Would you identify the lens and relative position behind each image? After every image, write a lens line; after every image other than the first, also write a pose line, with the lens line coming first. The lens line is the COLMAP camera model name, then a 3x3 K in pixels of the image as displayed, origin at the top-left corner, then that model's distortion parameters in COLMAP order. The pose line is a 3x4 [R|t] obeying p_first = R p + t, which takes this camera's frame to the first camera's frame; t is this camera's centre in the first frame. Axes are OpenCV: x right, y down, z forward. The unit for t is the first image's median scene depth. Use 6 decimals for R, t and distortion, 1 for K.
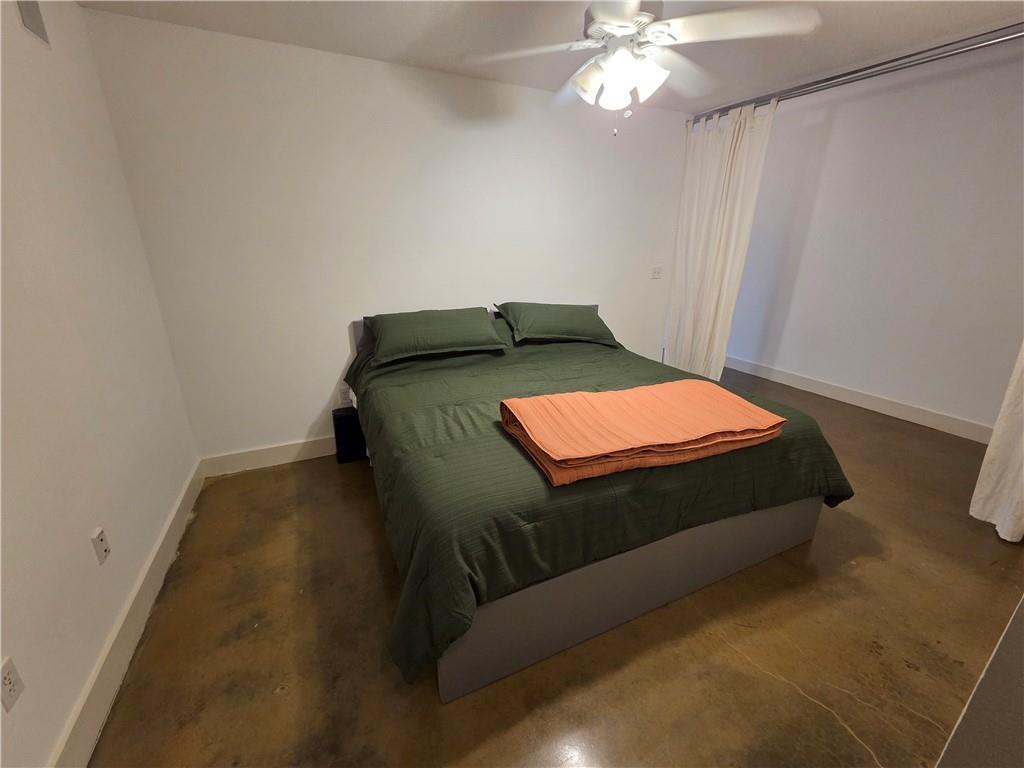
lens RADIAL K [[417.5, 0, 508.6], [0, 417.5, 380.9], [0, 0, 1]] dist [-0.000219, 0.000787]
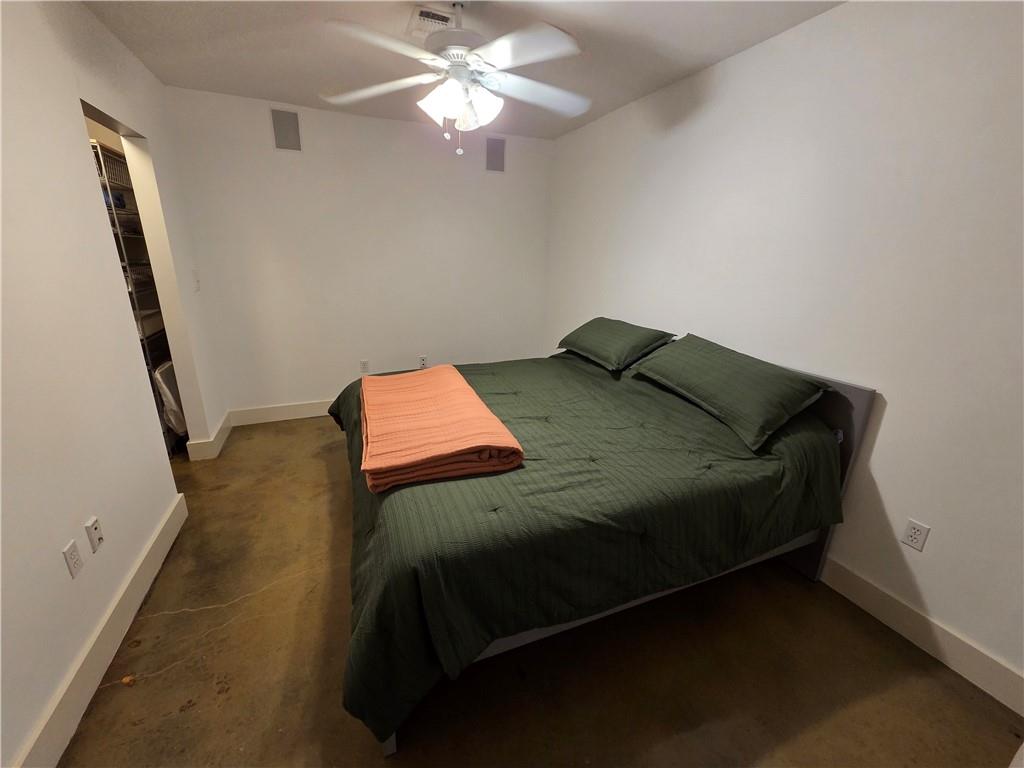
lens RADIAL K [[417.5, 0, 508.6], [0, 417.5, 380.9], [0, 0, 1]] dist [-0.000219, 0.000787]
pose [[-0.032334, 0.284178, -0.958226, 1.511950], [-0.344603, 0.896771, 0.277581, -0.404110], [0.938191, 0.339183, 0.068932, 1.271653]]
